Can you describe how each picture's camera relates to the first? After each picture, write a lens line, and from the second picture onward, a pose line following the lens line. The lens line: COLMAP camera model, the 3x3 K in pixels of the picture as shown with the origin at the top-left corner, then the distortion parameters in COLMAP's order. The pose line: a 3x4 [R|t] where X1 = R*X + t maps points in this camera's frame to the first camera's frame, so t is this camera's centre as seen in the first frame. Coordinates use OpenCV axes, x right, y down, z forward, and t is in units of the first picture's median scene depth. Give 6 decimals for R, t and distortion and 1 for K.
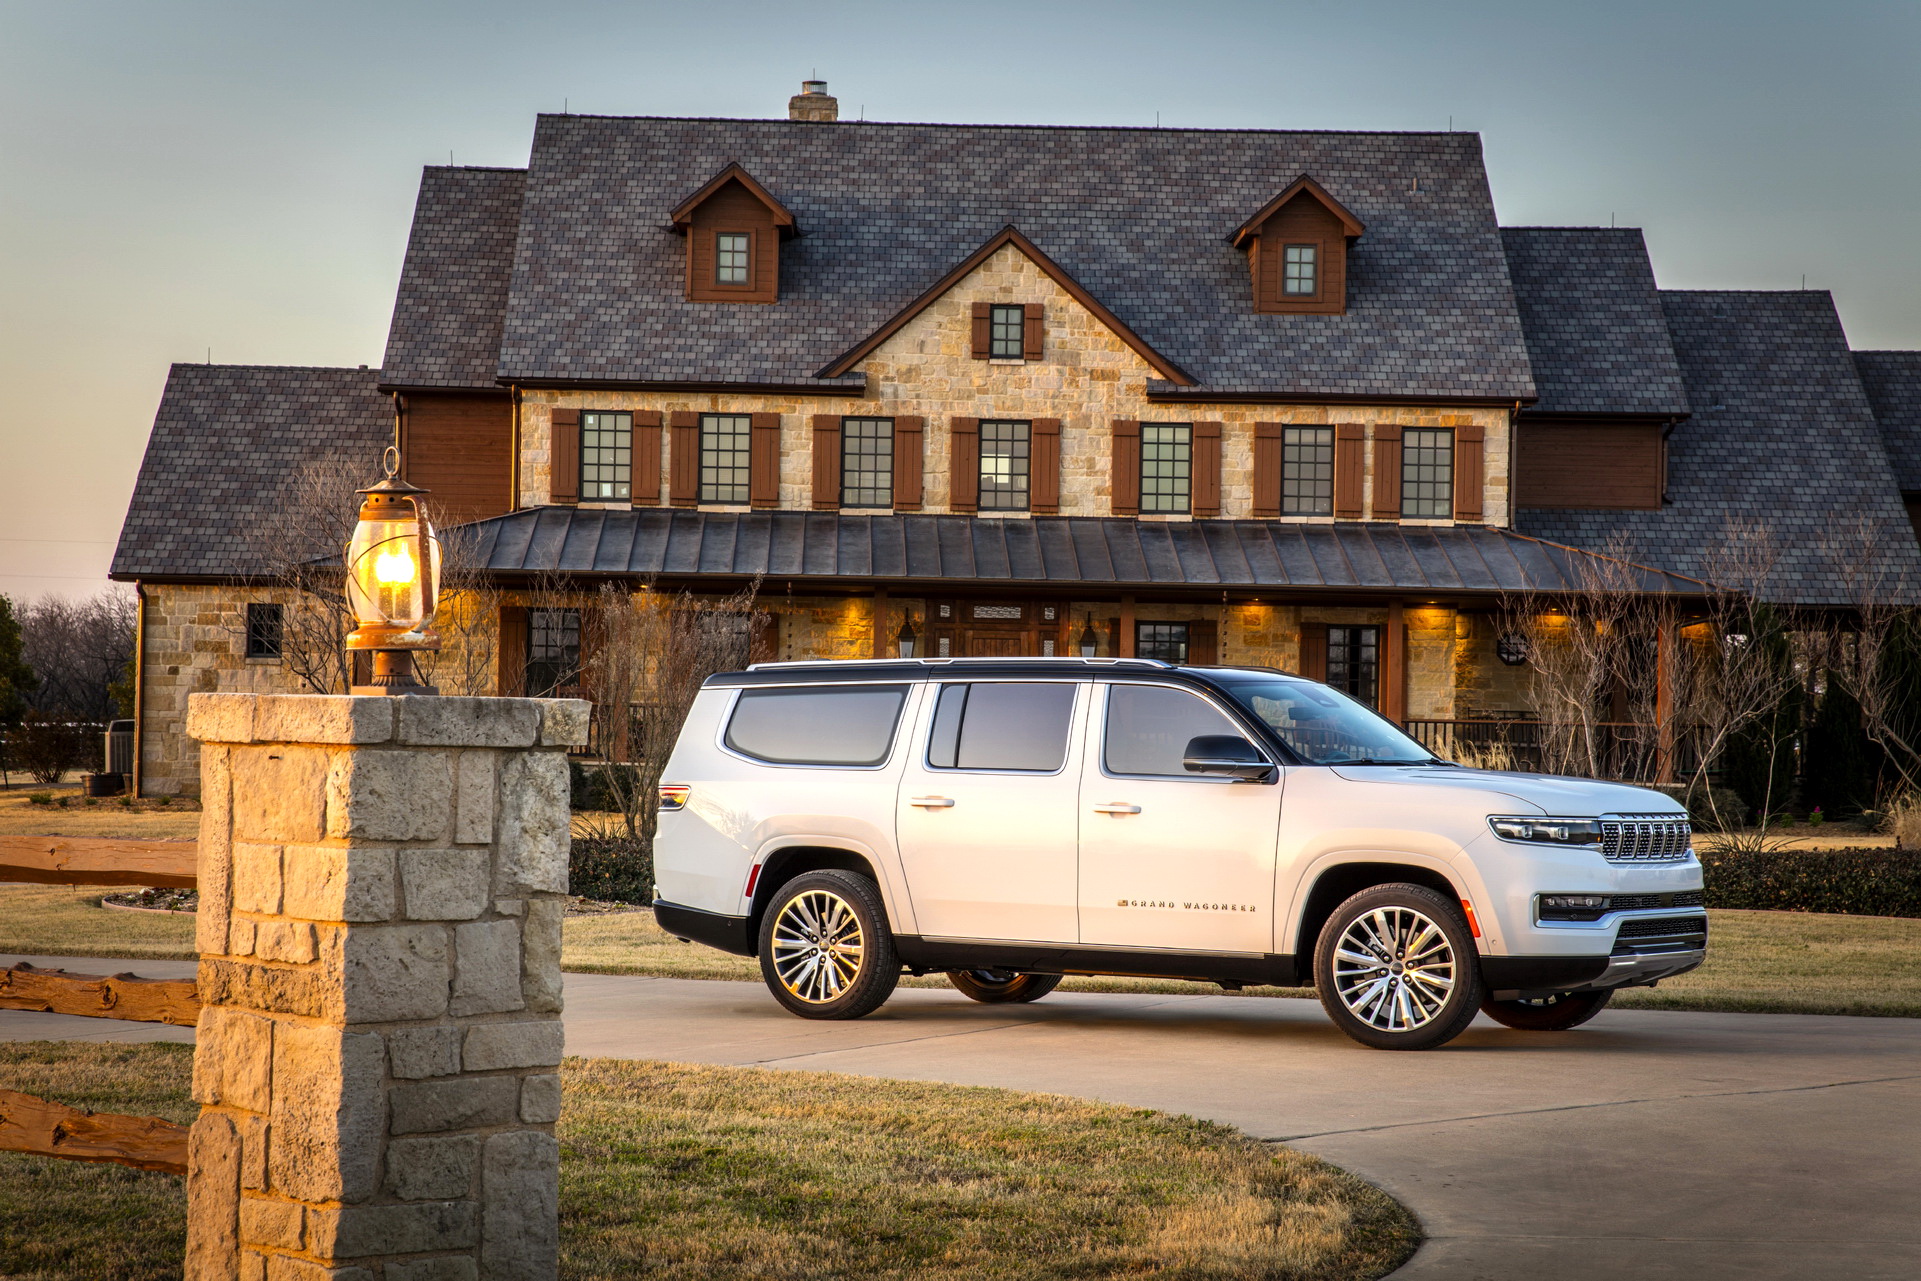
lens RADIAL K [[3580.4, 0, 960.5], [0, 3580.4, 640.5], [0, 0, 1]] dist [0.198178, 0.303047]
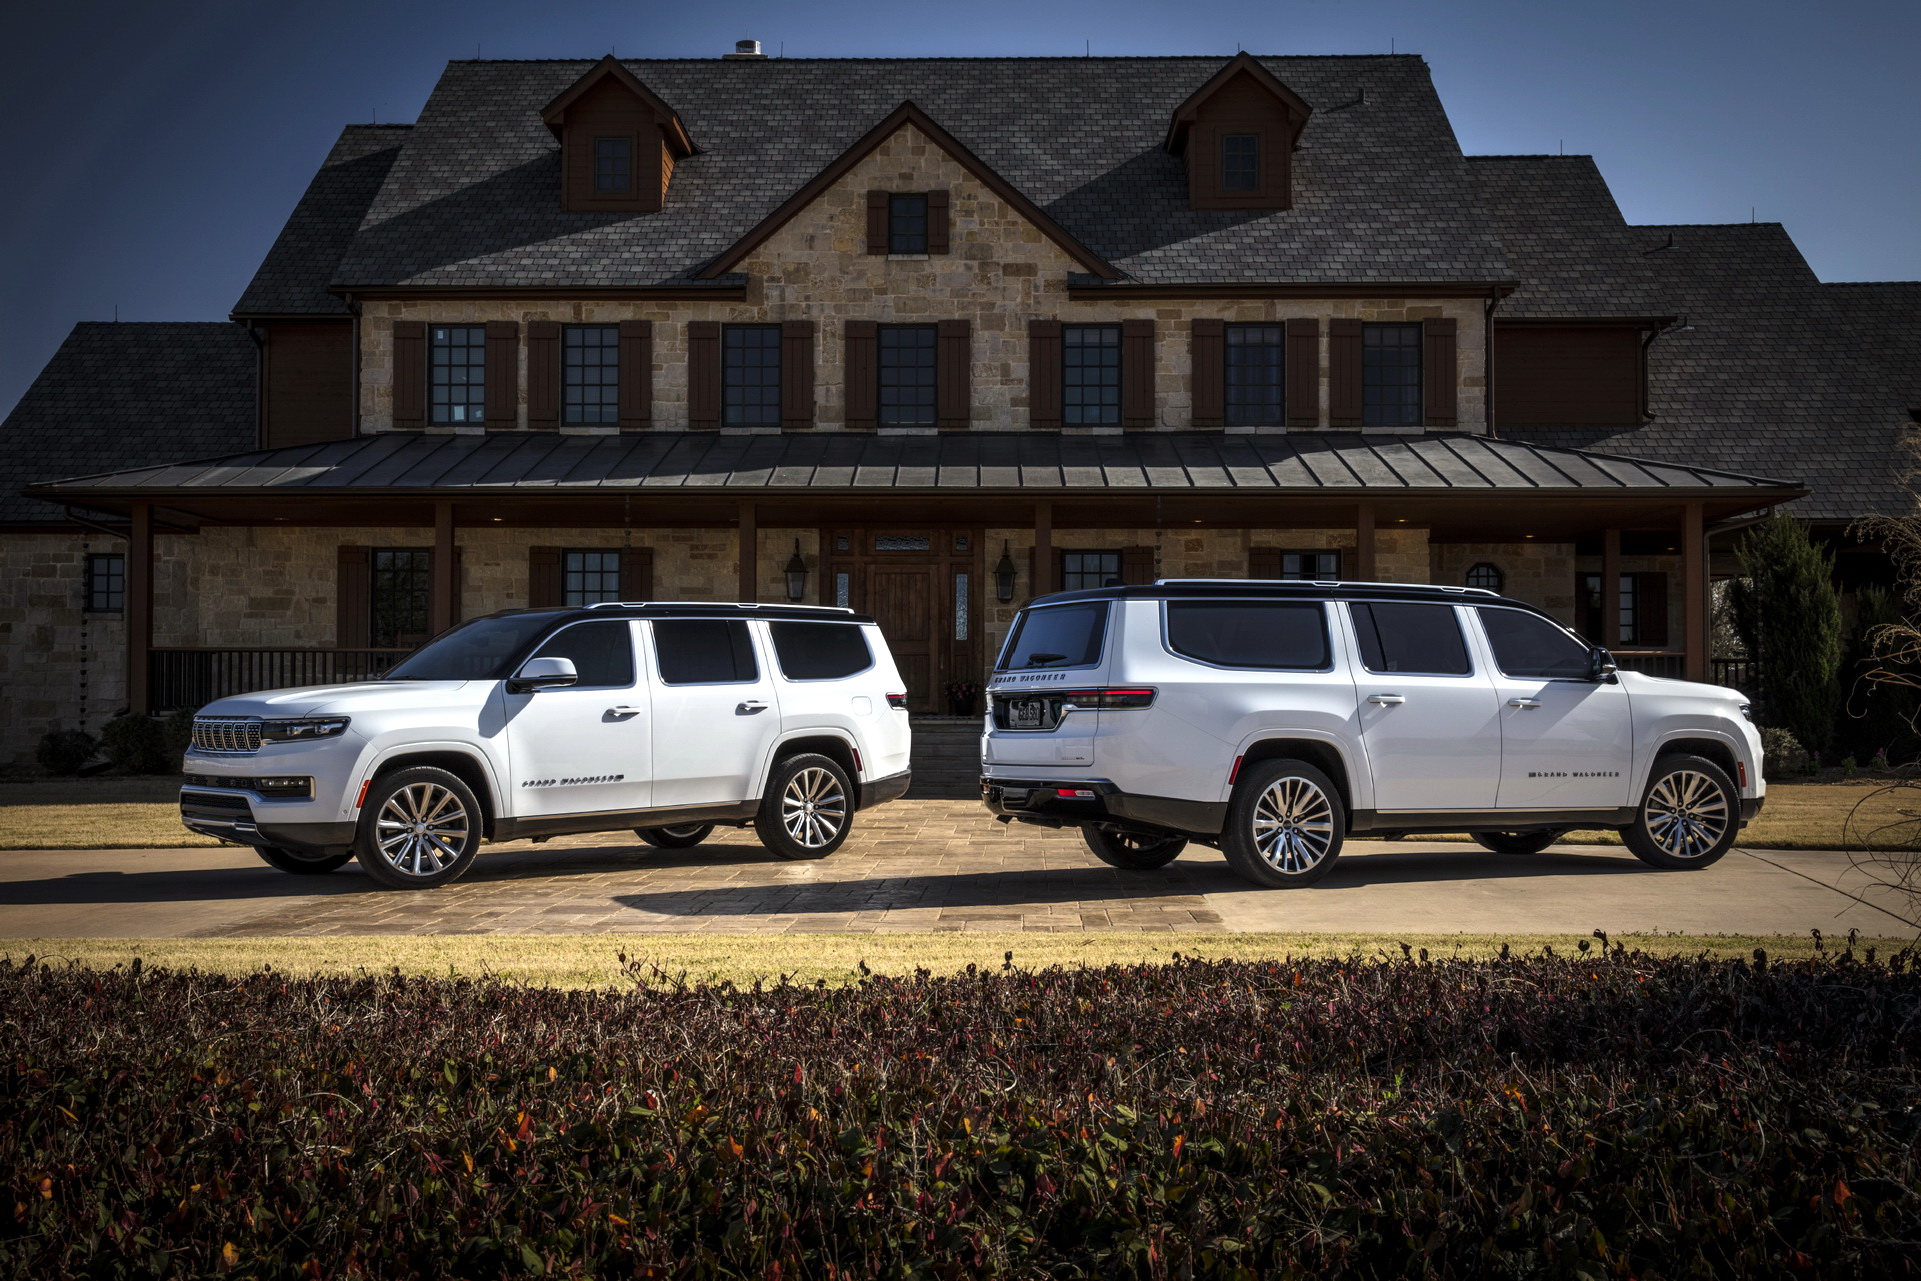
lens RADIAL K [[2024.5, 0, 960.5], [0, 2024.5, 640.5], [0, 0, 1]] dist [-0.000042, 0.140893]
pose [[0.999055, -0.017325, -0.039853, 0.043720], [0.016699, 0.999733, -0.015996, 0.024059], [0.040120, 0.015315, 0.999078, 0.504843]]
